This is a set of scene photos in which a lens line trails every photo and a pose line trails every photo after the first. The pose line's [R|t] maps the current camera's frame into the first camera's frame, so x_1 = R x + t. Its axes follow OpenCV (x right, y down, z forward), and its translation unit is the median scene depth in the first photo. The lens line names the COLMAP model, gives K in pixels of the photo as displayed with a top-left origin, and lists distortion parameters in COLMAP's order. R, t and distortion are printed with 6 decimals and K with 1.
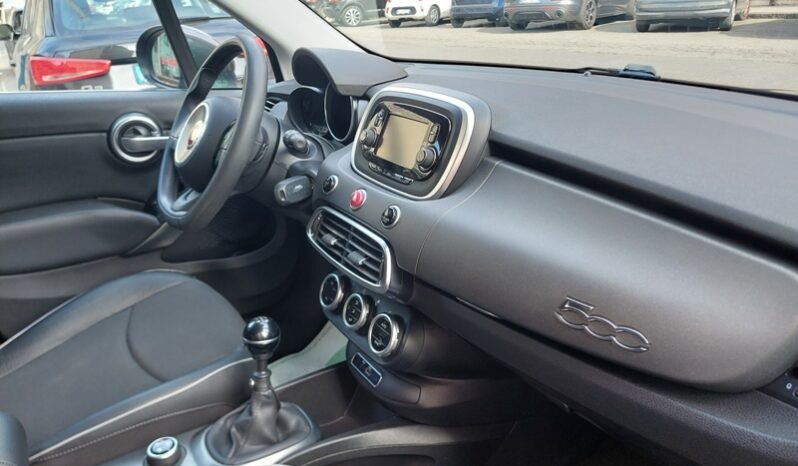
lens RADIAL K [[575.8, 0, 399.9], [0, 575.8, 215.2], [0, 0, 1]] dist [0.080531, -0.080434]
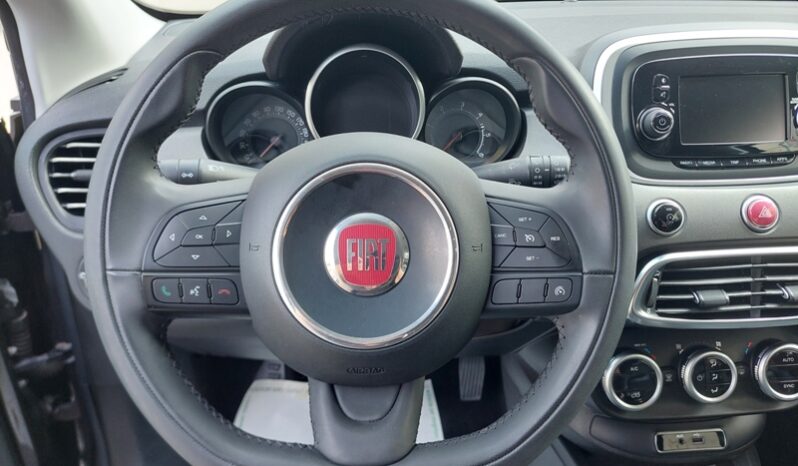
lens RADIAL K [[575.8, 0, 402.9], [0, 575.8, 225.1], [0, 0, 1]] dist [0.080531, -0.080434]
pose [[0.482227, -0.385846, 0.786498, -0.513446], [0.301631, 0.916017, 0.264447, -0.201748], [-0.822482, 0.109708, 0.558111, 0.641742]]
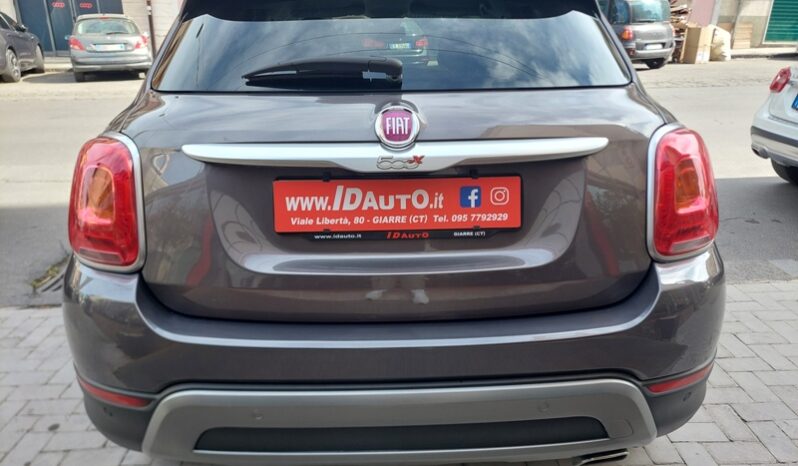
lens RADIAL K [[575.8, 0, 397.3], [0, 575.8, 234.1], [0, 0, 1]] dist [0.080531, -0.080434]
pose [[0.522264, -0.251054, 0.814992, -2.534885], [0.297399, 0.949305, 0.101849, 0.330401], [-0.799246, 0.189186, 0.570451, -0.848197]]
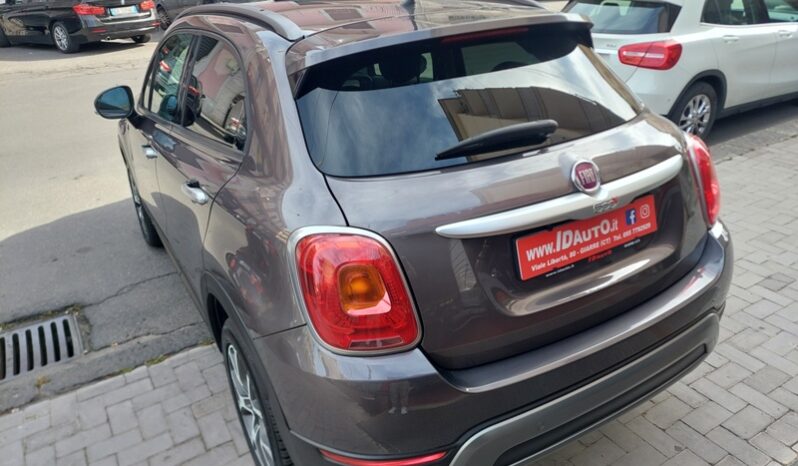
lens RADIAL K [[575.8, 0, 399.9], [0, 575.8, 229.3], [0, 0, 1]] dist [0.080531, -0.080434]
pose [[0.037463, -0.382898, 0.923031, -2.923658], [0.396950, 0.853380, 0.337894, -0.242894], [-0.917075, 0.353739, 0.183962, -0.130863]]
